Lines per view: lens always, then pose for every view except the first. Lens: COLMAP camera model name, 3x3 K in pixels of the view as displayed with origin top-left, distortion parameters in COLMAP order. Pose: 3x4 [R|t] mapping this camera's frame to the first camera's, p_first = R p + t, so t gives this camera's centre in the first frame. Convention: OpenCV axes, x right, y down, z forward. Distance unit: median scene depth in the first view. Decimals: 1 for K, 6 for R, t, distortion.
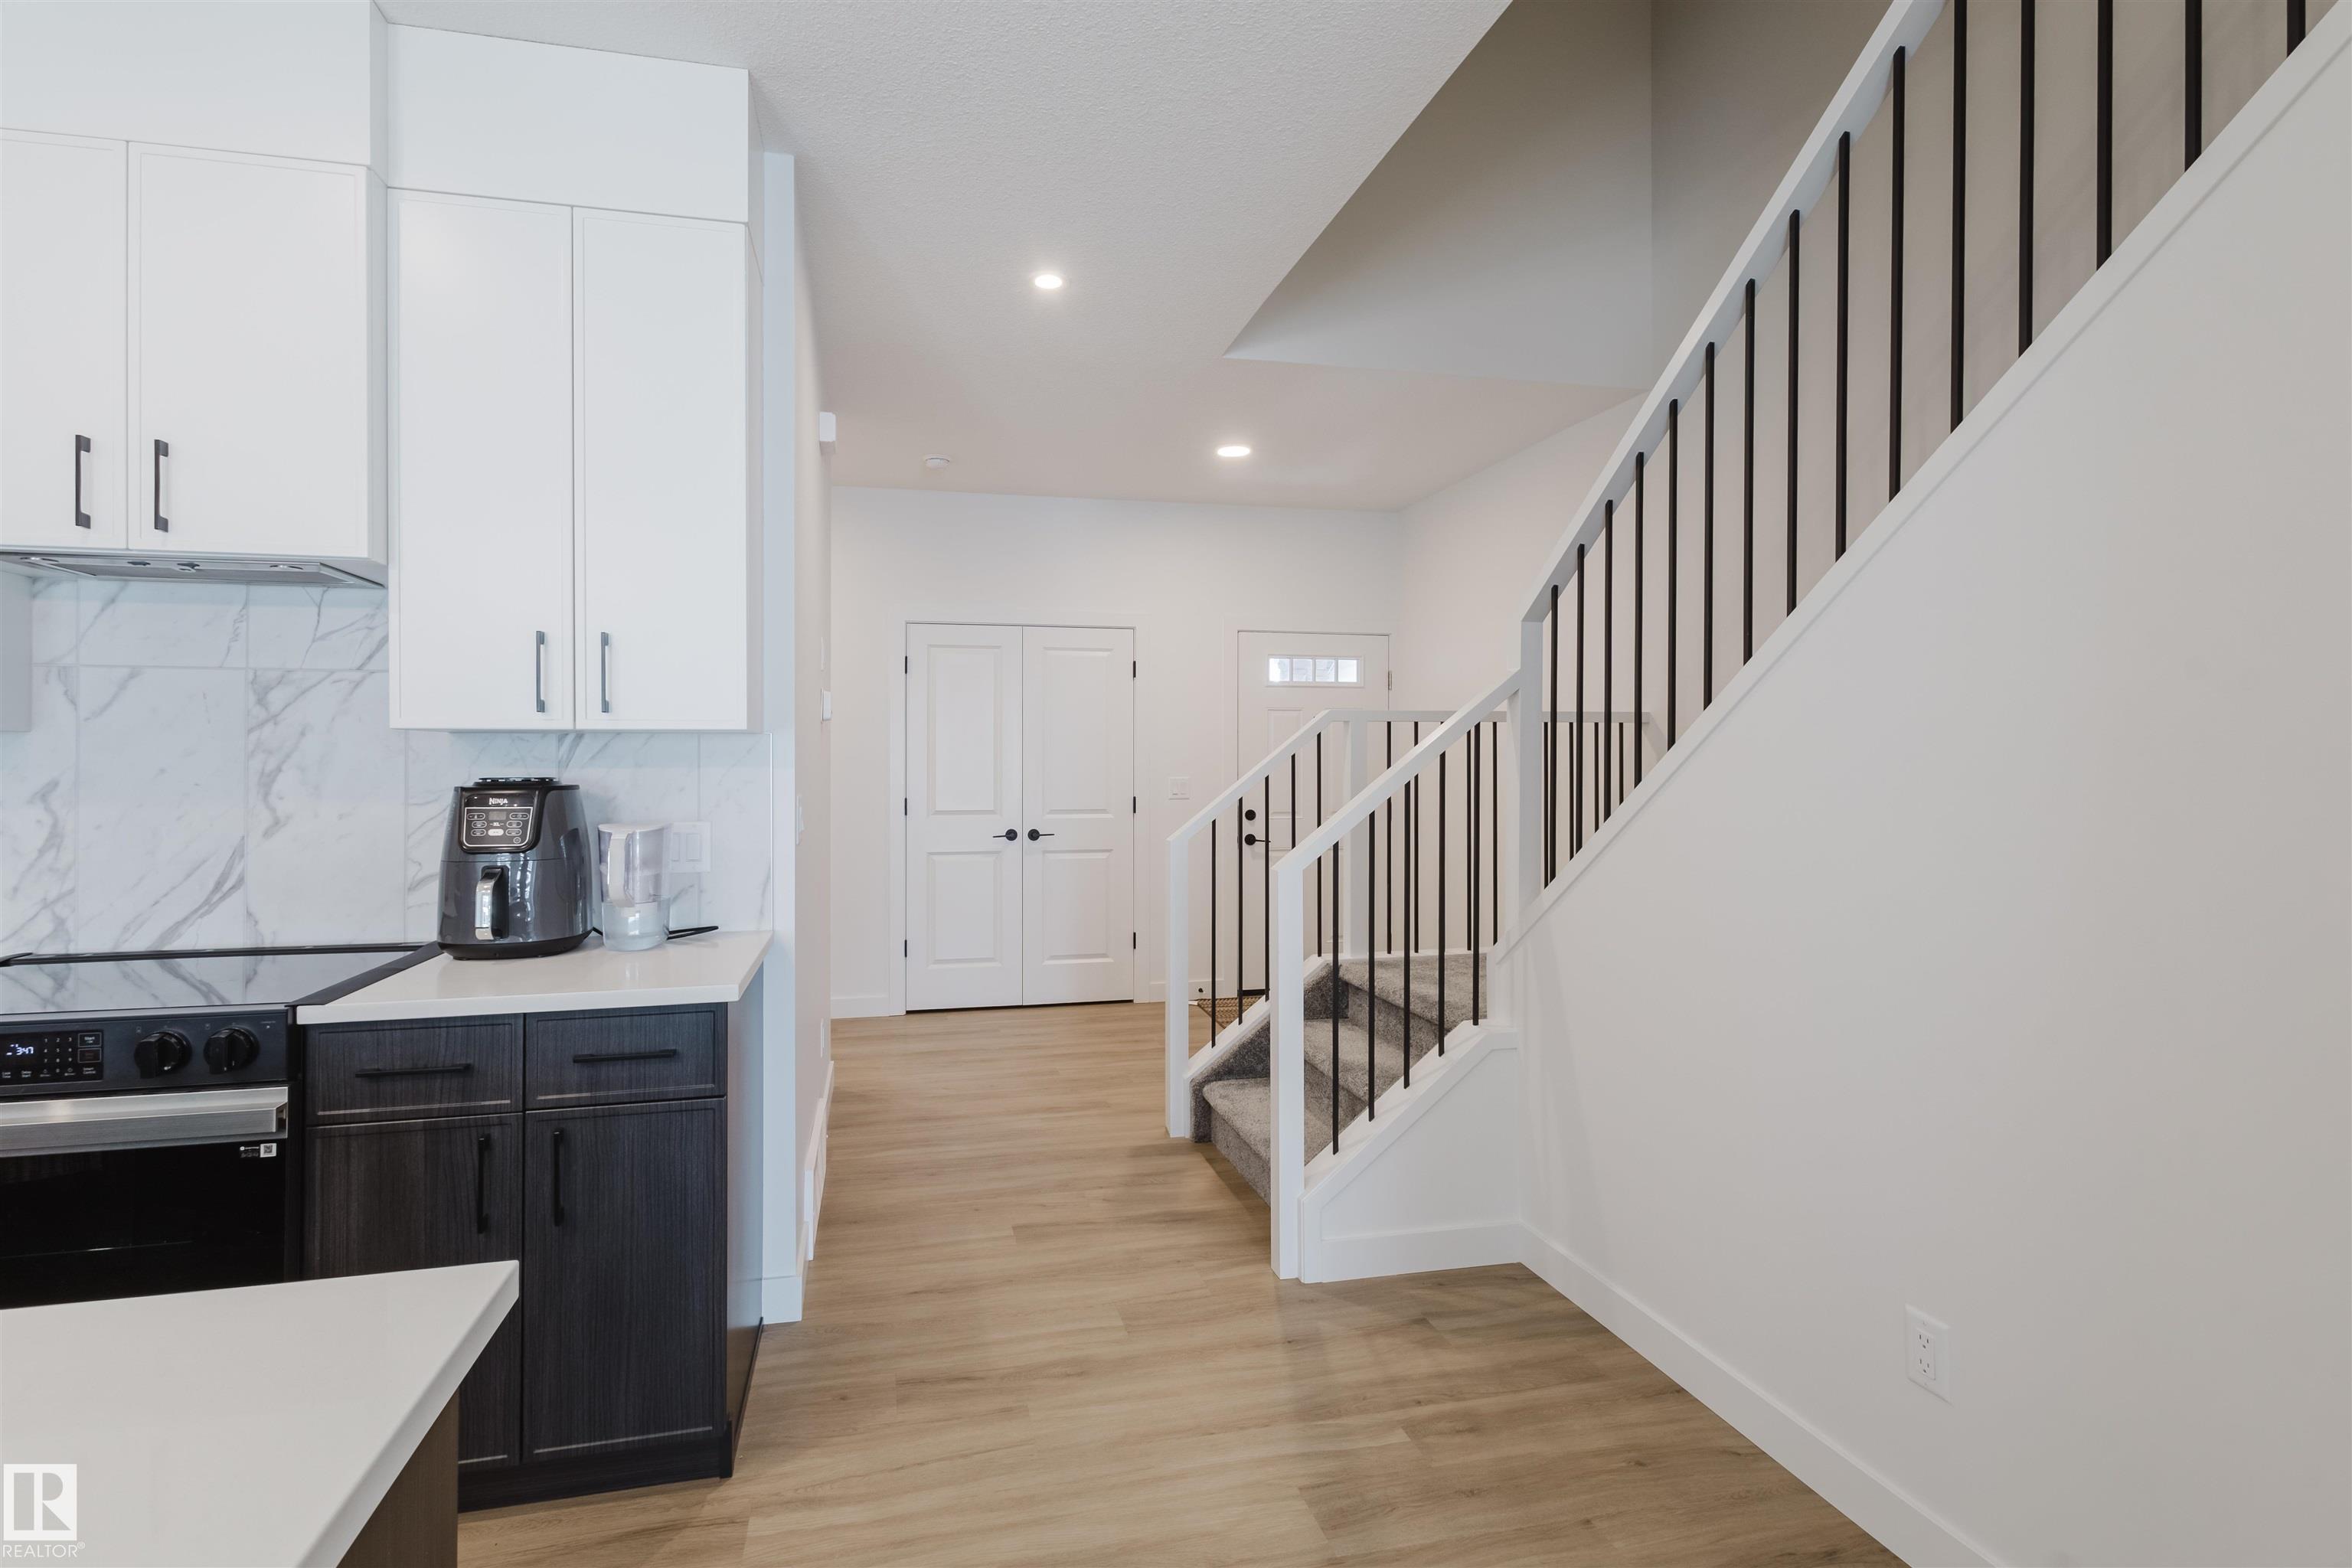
lens RADIAL K [[1083.7, 0, 1134.2], [0, 1083.7, 772.5], [0, 0, 1]] dist [0.009009, -0.002937]
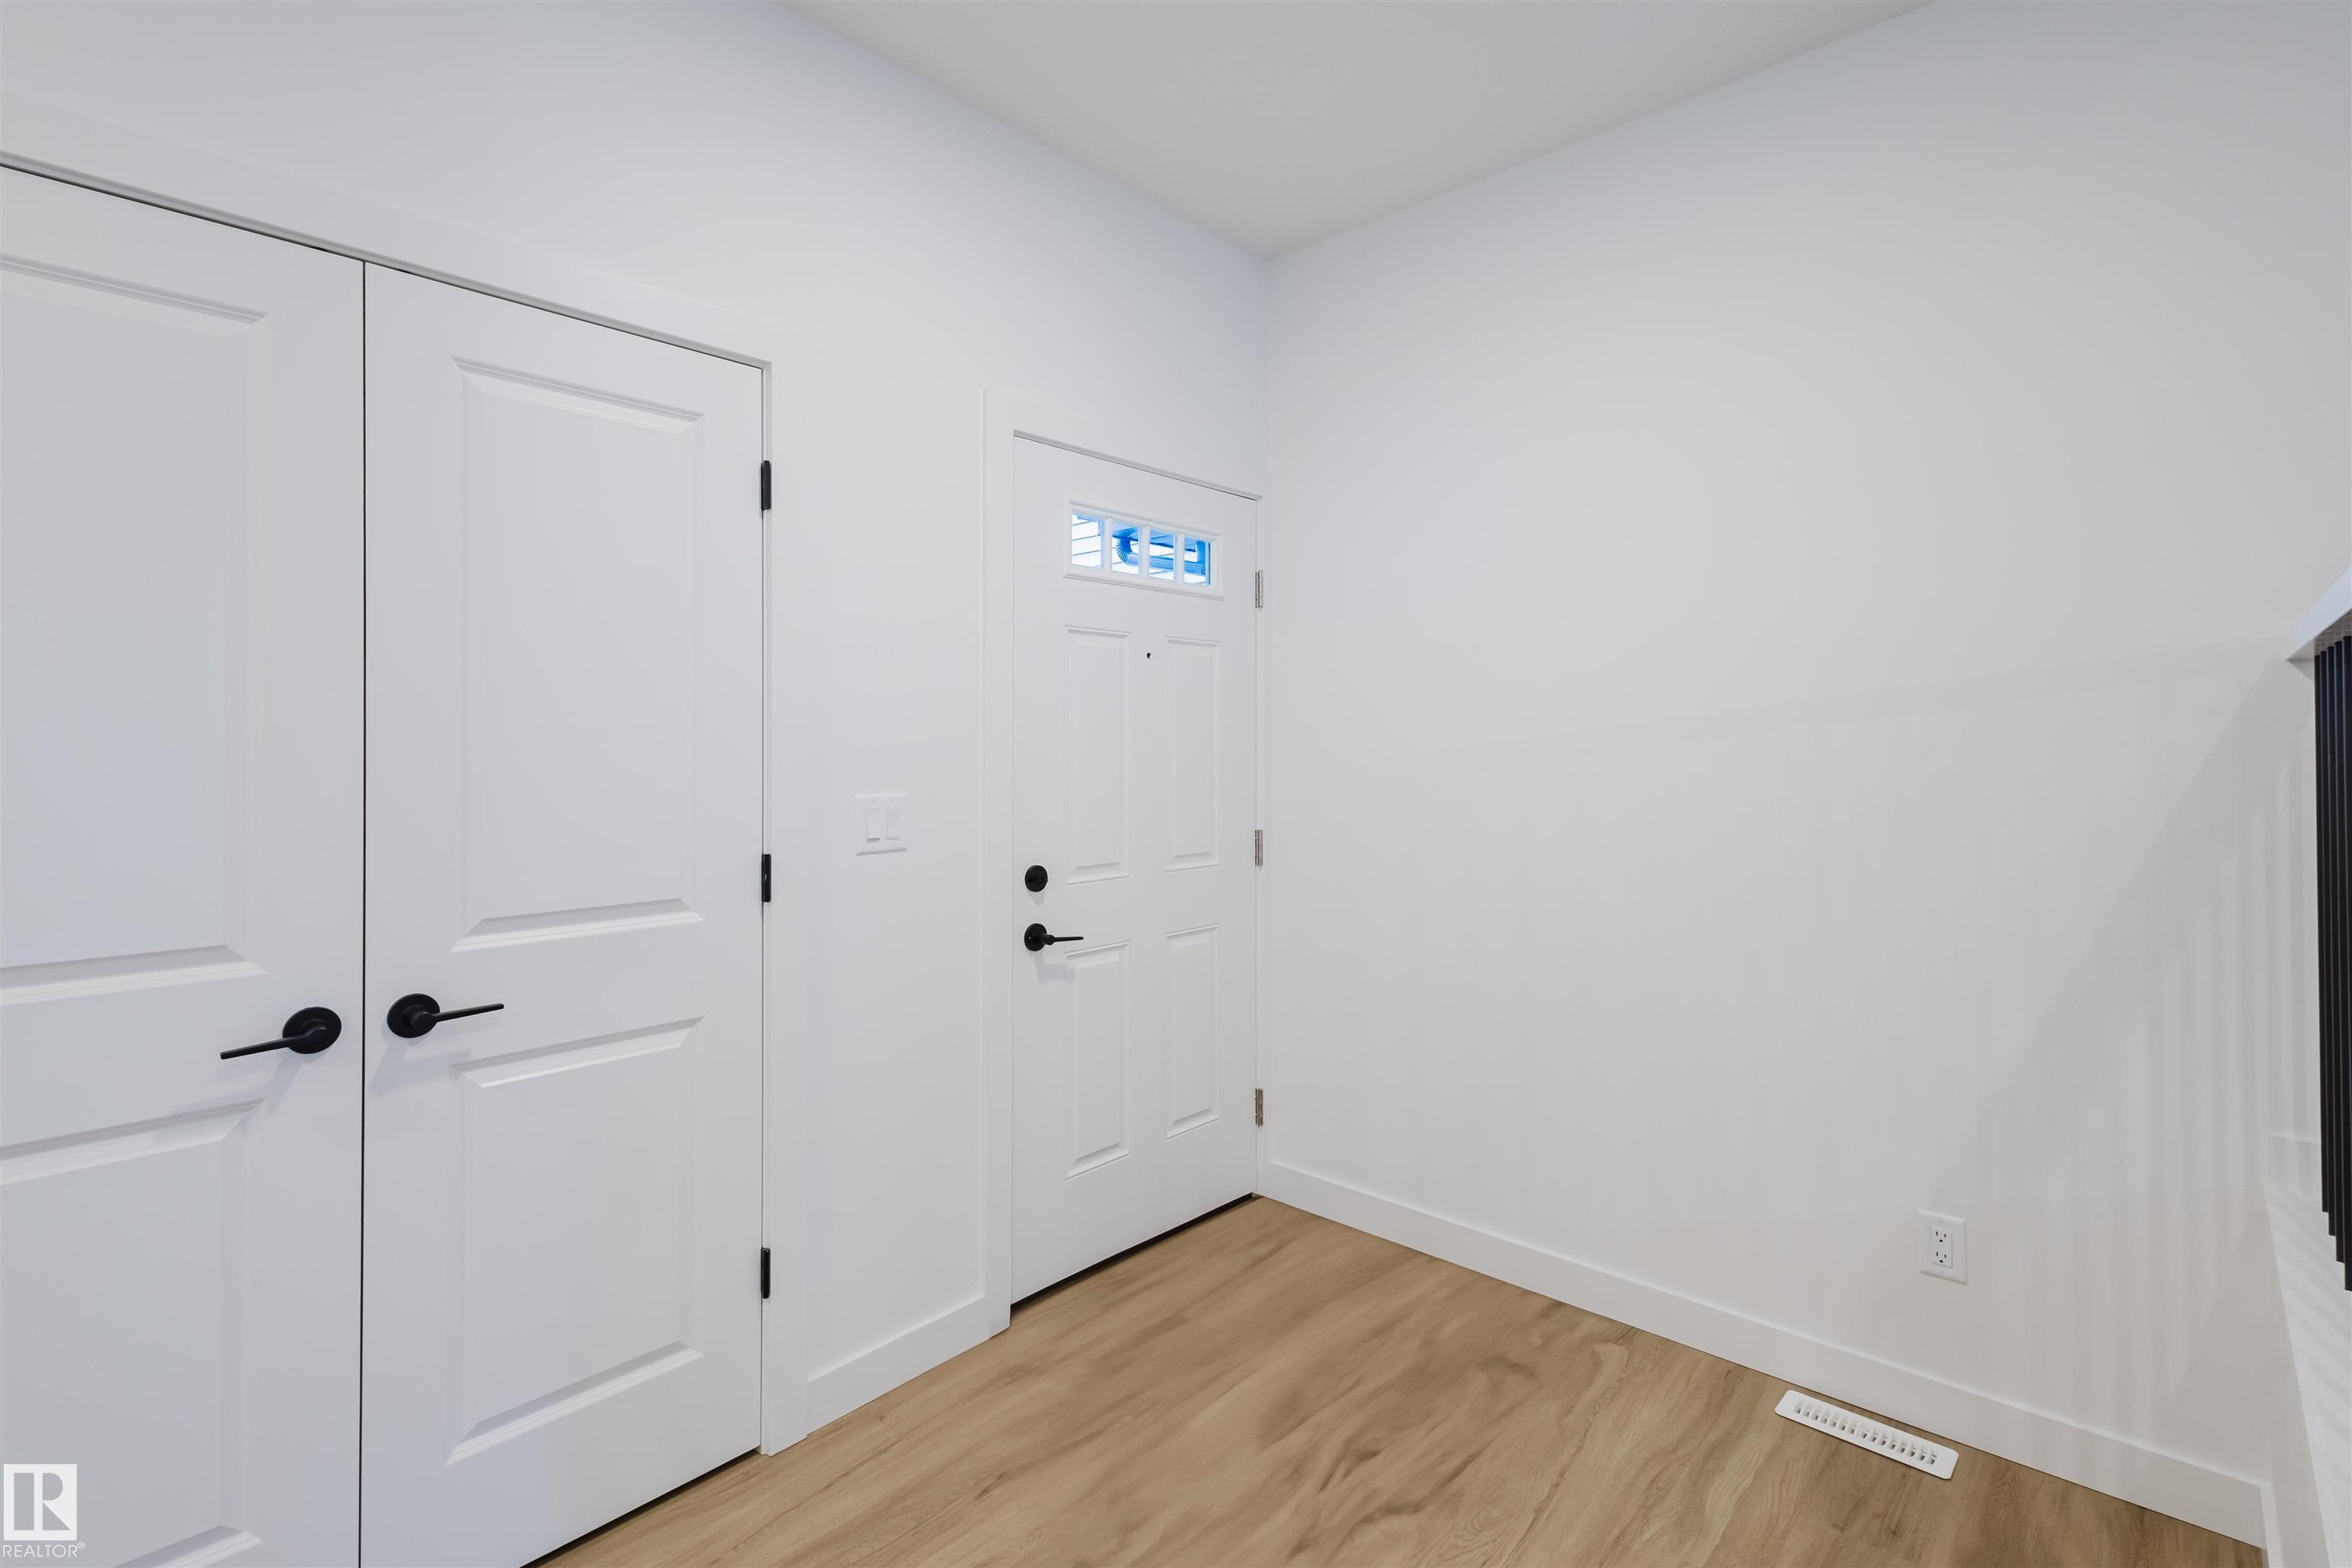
lens RADIAL K [[1083.7, 0, 1175.4], [0, 1083.7, 746.5], [0, 0, 1]] dist [0.009009, -0.002937]
pose [[0.832918, 0.006202, 0.553361, -0.216795], [0.002299, 0.999890, -0.014667, -0.018069], [-0.553391, 0.013488, 0.832812, 1.678821]]
